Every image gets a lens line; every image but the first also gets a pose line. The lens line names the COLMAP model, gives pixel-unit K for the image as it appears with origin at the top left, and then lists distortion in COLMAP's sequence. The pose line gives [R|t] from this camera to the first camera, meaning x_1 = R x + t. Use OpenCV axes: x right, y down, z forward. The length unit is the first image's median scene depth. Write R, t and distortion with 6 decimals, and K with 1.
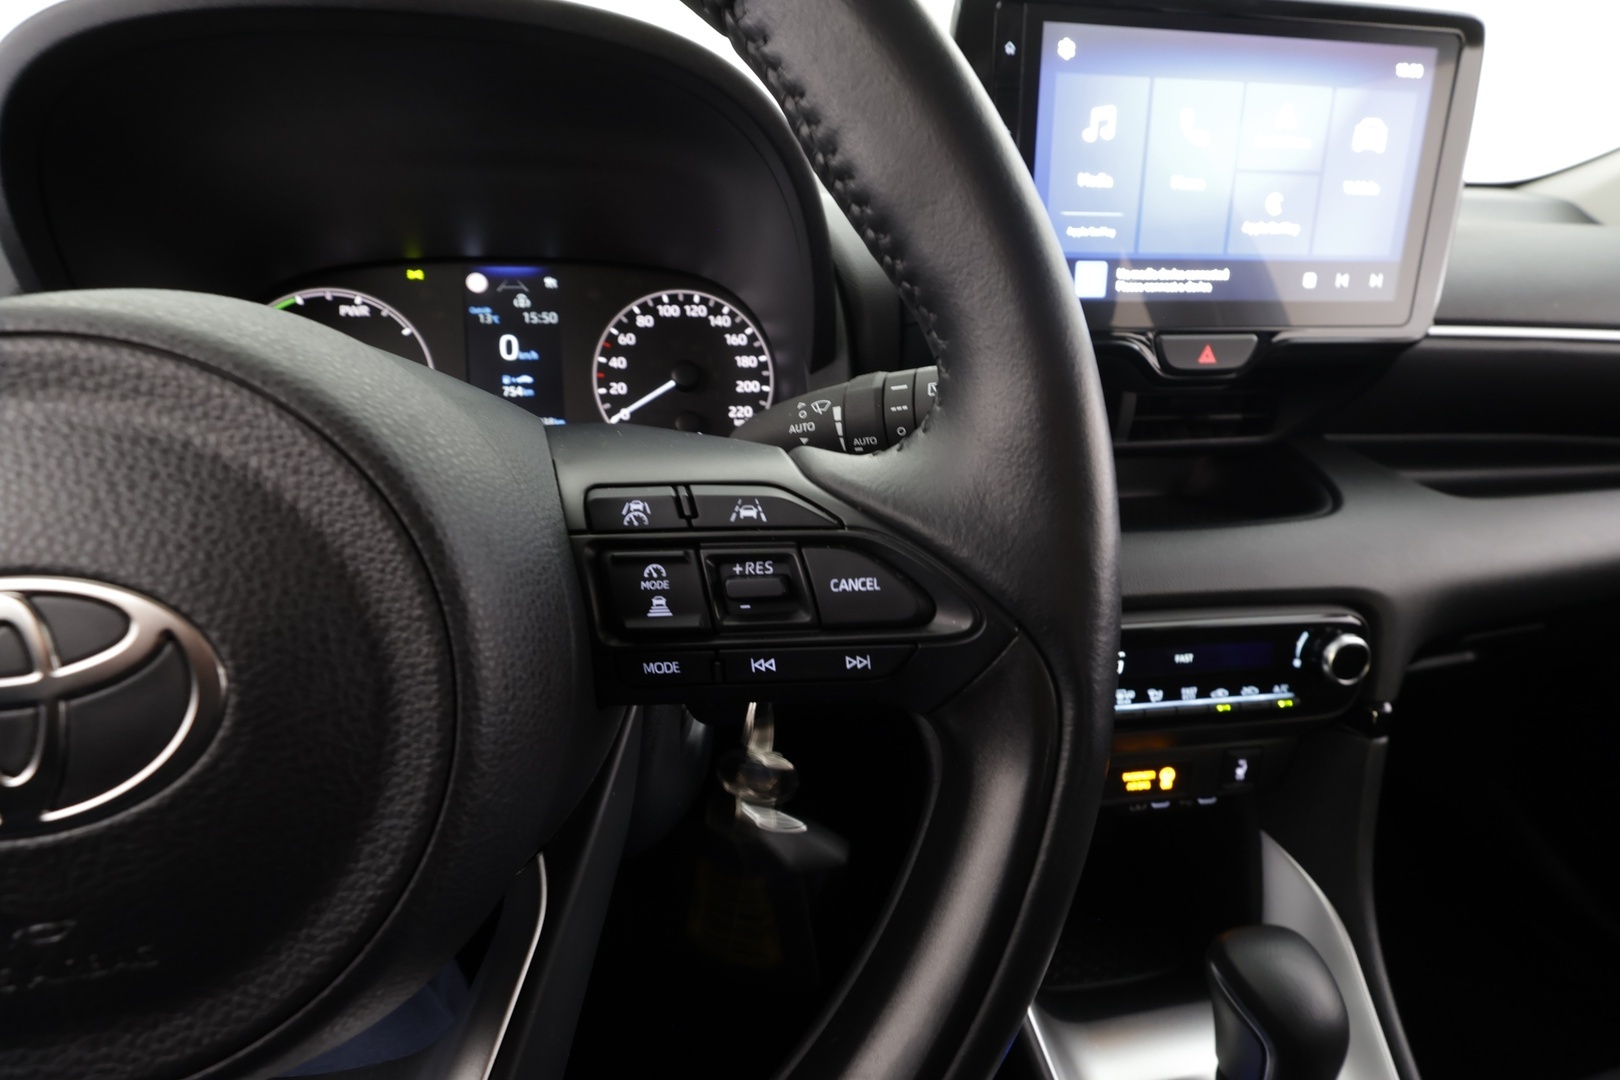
lens RADIAL K [[744.6, 0, 813.1], [0, 744.6, 555.2], [0, 0, 1]] dist [-0.007455, -0.001806]
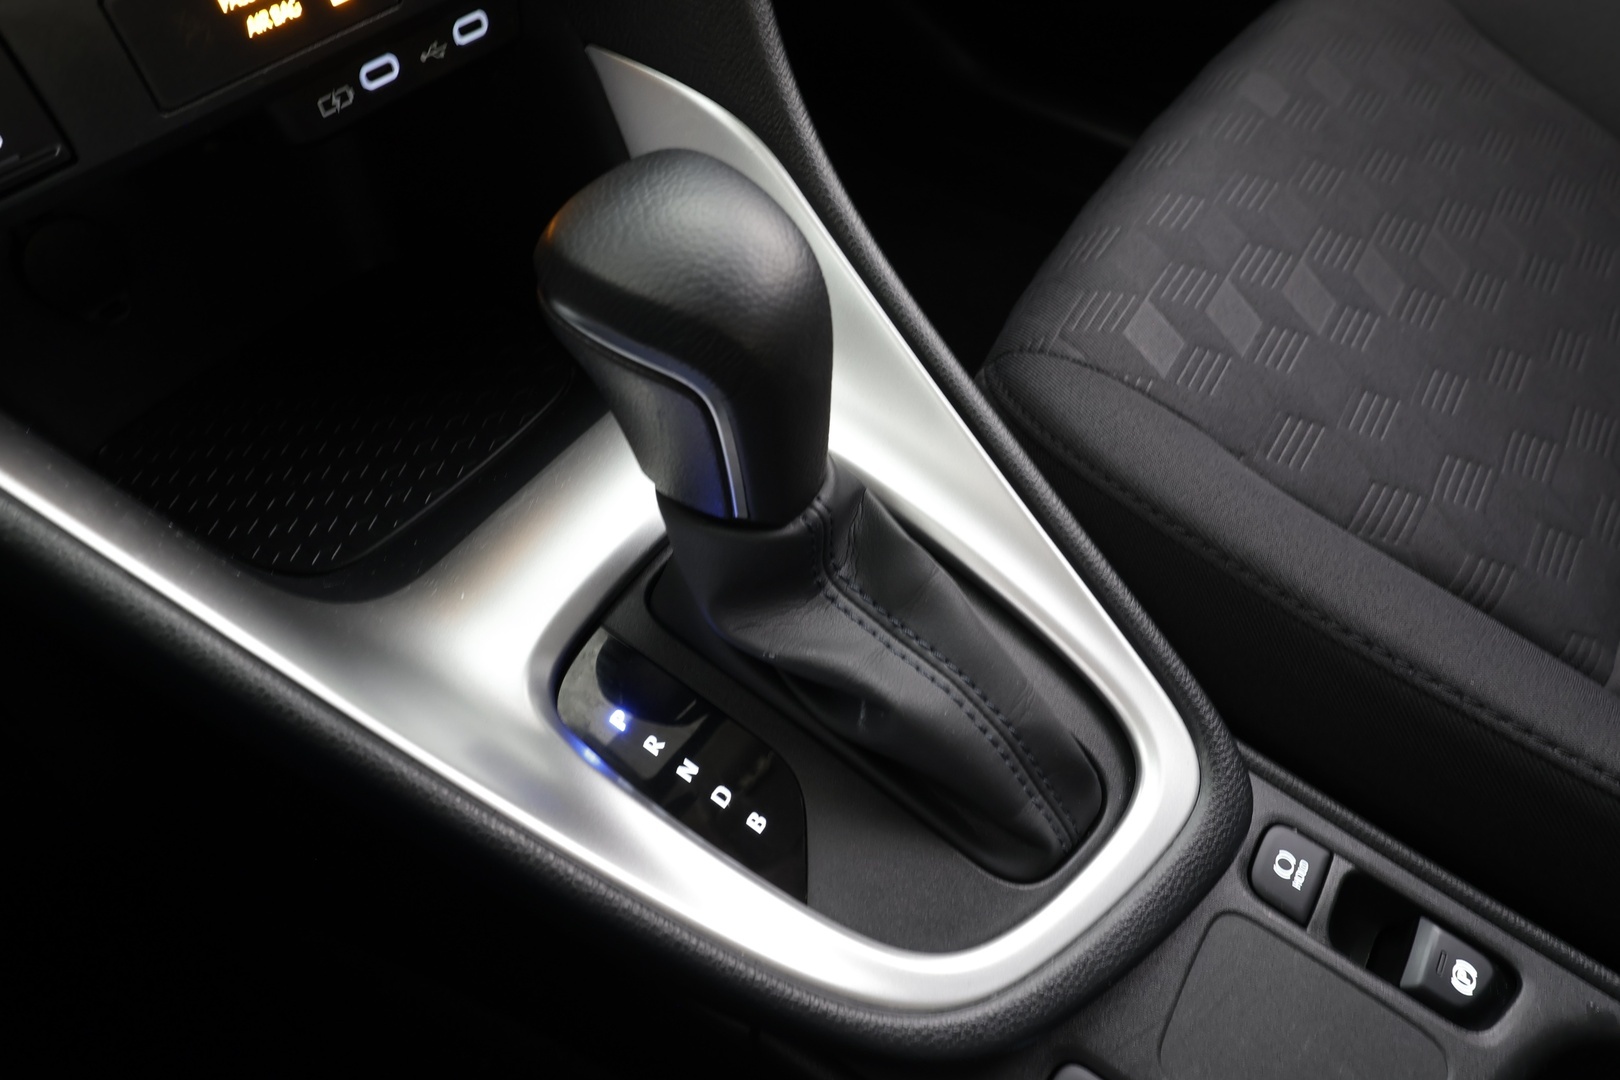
lens RADIAL K [[1016.1, 0, 812.4], [0, 1016.1, 549.4], [0, 0, 1]] dist [-0.006564, 0.003081]
pose [[0.697036, -0.572191, 0.432132, 0.259967], [0.263127, 0.764737, 0.588168, 0.297307], [-0.667012, -0.296268, 0.683608, 0.393794]]
